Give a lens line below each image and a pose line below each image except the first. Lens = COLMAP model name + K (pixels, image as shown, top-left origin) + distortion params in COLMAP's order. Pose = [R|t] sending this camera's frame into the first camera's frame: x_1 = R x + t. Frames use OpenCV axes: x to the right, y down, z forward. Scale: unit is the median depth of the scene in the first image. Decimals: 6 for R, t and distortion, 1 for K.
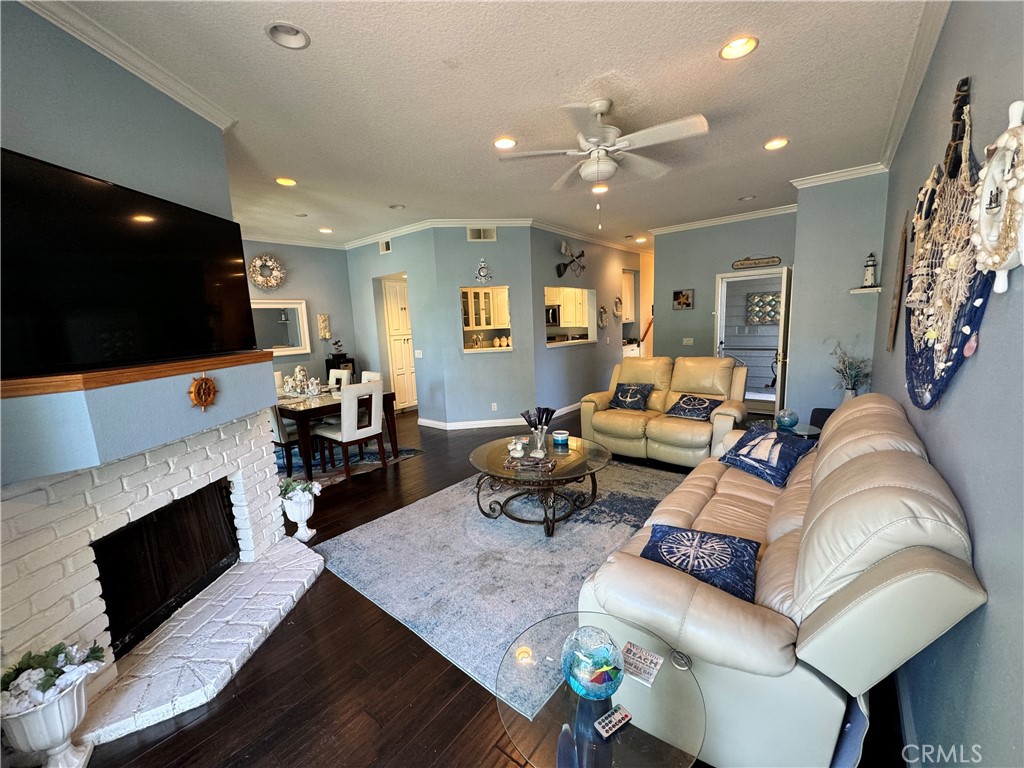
lens RADIAL K [[407.5, 0, 512.9], [0, 407.5, 383.1], [0, 0, 1]] dist [-0.002355, 0.000208]
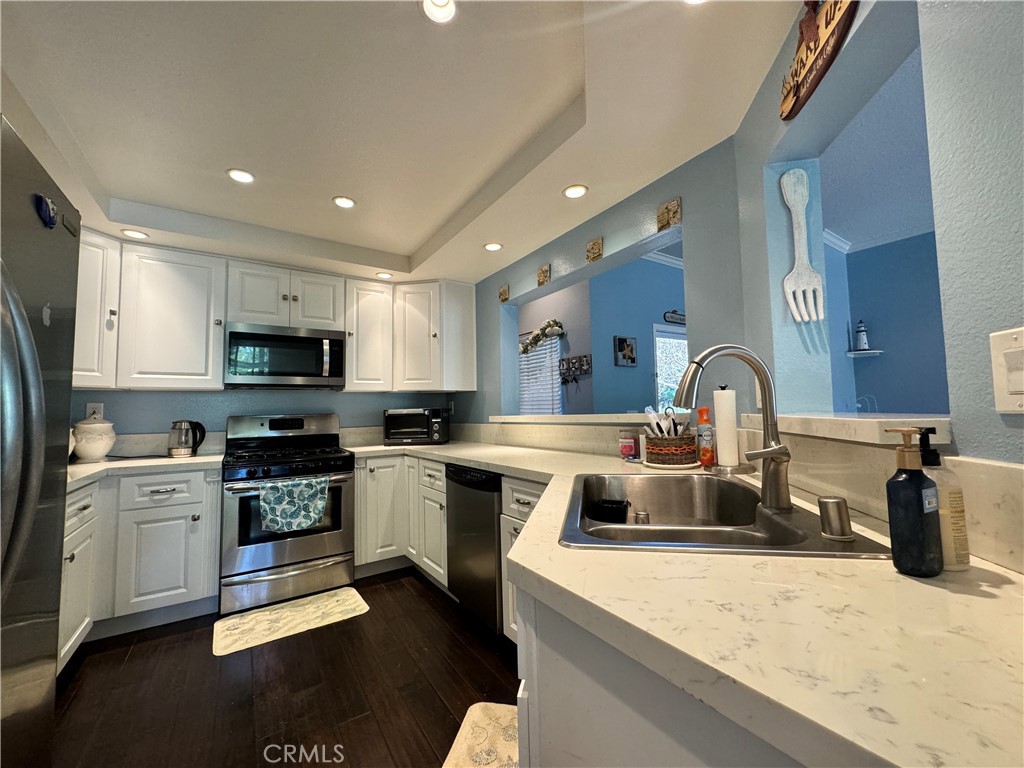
lens RADIAL K [[407.5, 0, 512.9], [0, 407.5, 383.1], [0, 0, 1]] dist [-0.002355, 0.000208]
pose [[0.308650, 0.096731, 0.946244, -0.249360], [0.154788, 0.976447, -0.150308, -0.087020], [-0.938496, 0.192860, 0.286408, 0.998727]]
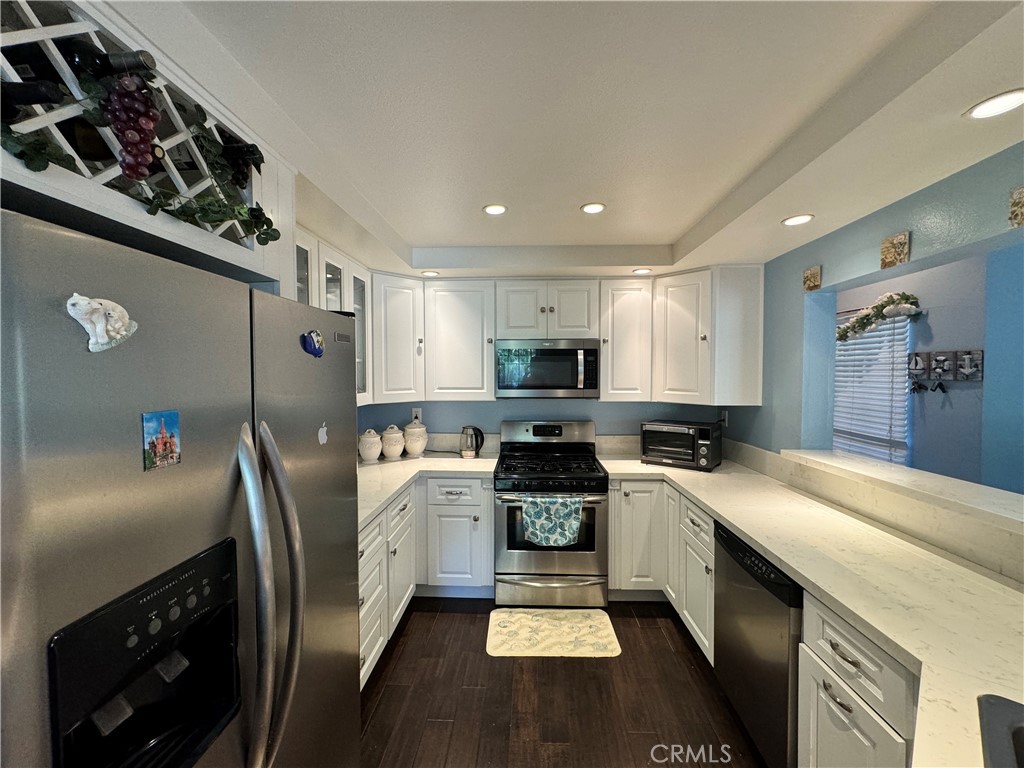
lens RADIAL K [[407.5, 0, 512.9], [0, 407.5, 383.1], [0, 0, 1]] dist [-0.002355, 0.000208]
pose [[0.808578, 0.021937, 0.587980, -0.200897], [0.060741, 0.990854, -0.120497, -0.154194], [-0.585246, 0.133145, 0.799850, 1.014241]]
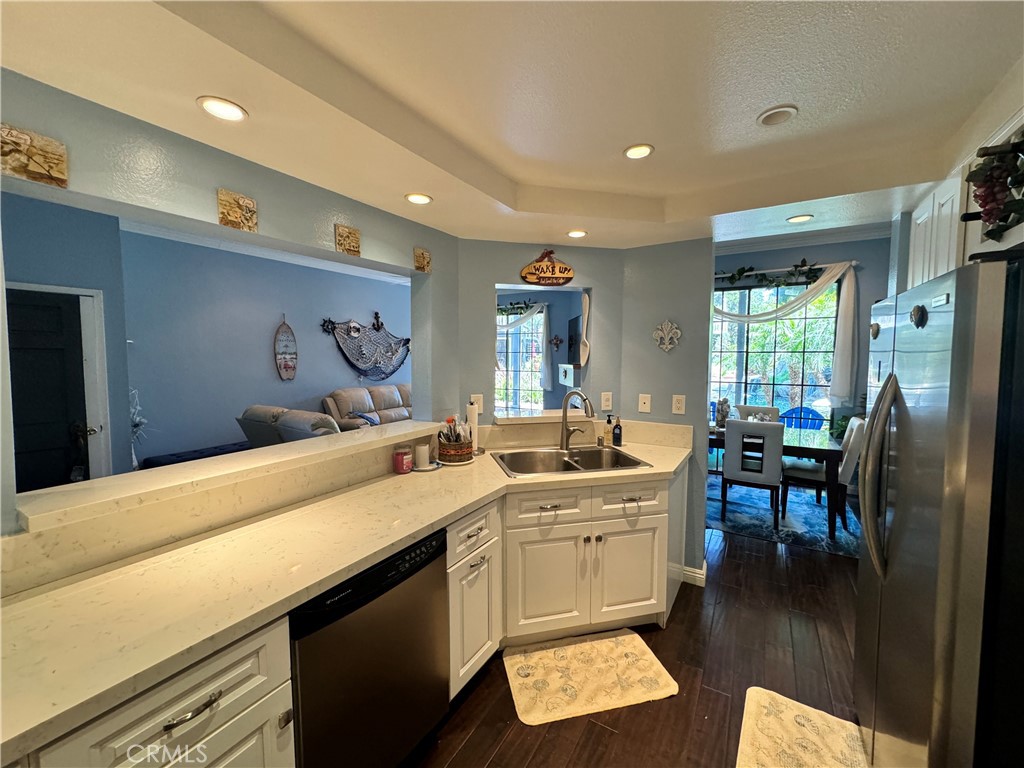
lens RADIAL K [[407.5, 0, 512.9], [0, 407.5, 383.1], [0, 0, 1]] dist [-0.002355, 0.000208]
pose [[-0.991357, 0.049492, -0.121496, 0.027756], [0.021747, 0.975292, 0.219846, -0.207506], [0.129375, 0.215303, -0.967939, 1.336492]]
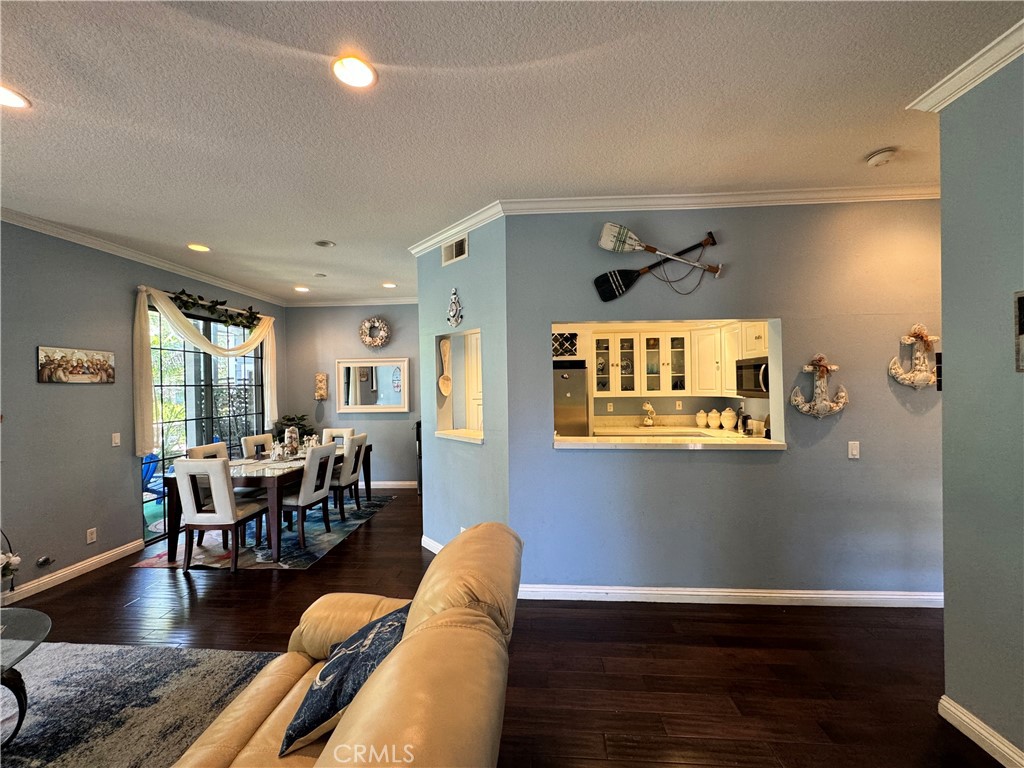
lens RADIAL K [[407.5, 0, 512.9], [0, 407.5, 383.1], [0, 0, 1]] dist [-0.002355, 0.000208]
pose [[0.573256, 0.033807, -0.818679, 0.424985], [-0.134259, 0.989520, -0.053150, -0.123303], [0.808302, 0.140383, 0.571787, 0.639669]]
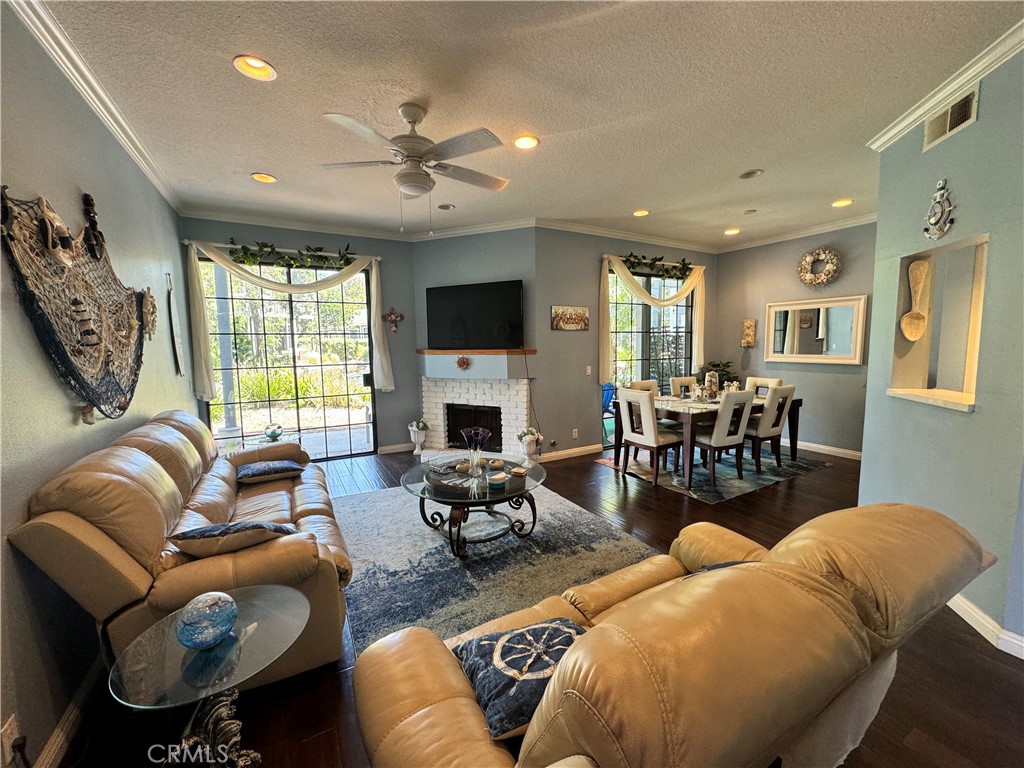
lens RADIAL K [[407.5, 0, 512.9], [0, 407.5, 383.1], [0, 0, 1]] dist [-0.002355, 0.000208]
pose [[-0.370457, 0.143944, -0.917628, 0.435751], [-0.111451, 0.973893, 0.197764, -0.118151], [0.922139, 0.175533, -0.344743, 0.670719]]
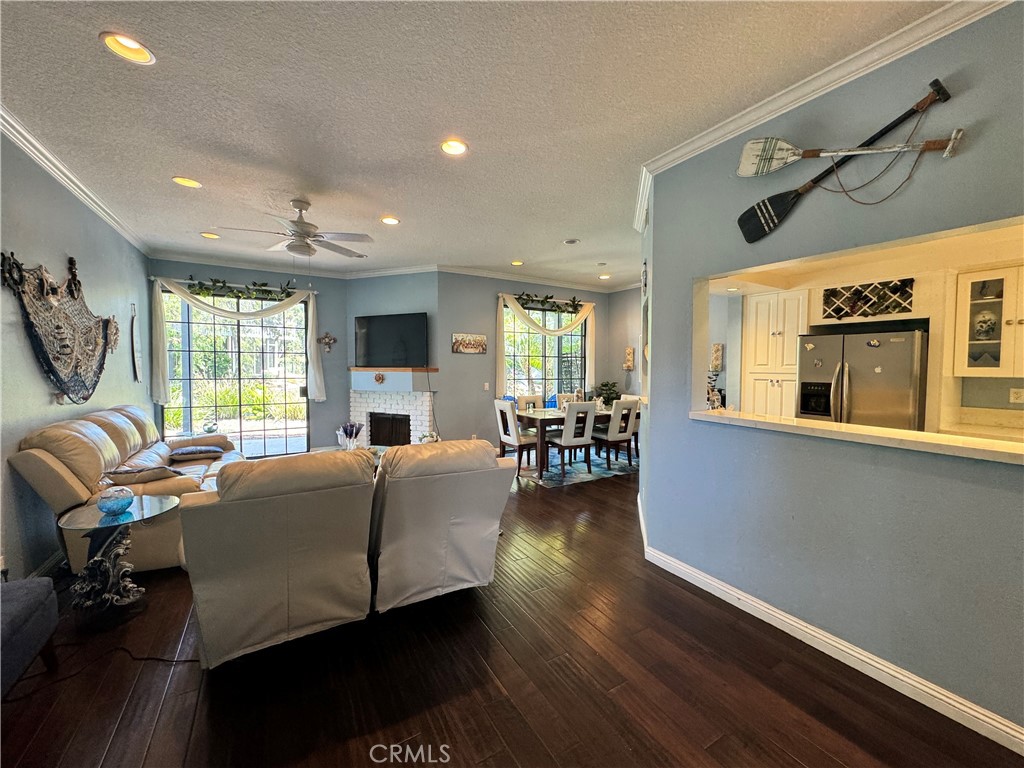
lens RADIAL K [[407.5, 0, 512.9], [0, 407.5, 383.1], [0, 0, 1]] dist [-0.002355, 0.000208]
pose [[-0.350106, 0.082611, -0.933060, 0.530858], [-0.131071, 0.981983, 0.136123, -0.150160], [0.927495, 0.169955, -0.332970, 0.913800]]
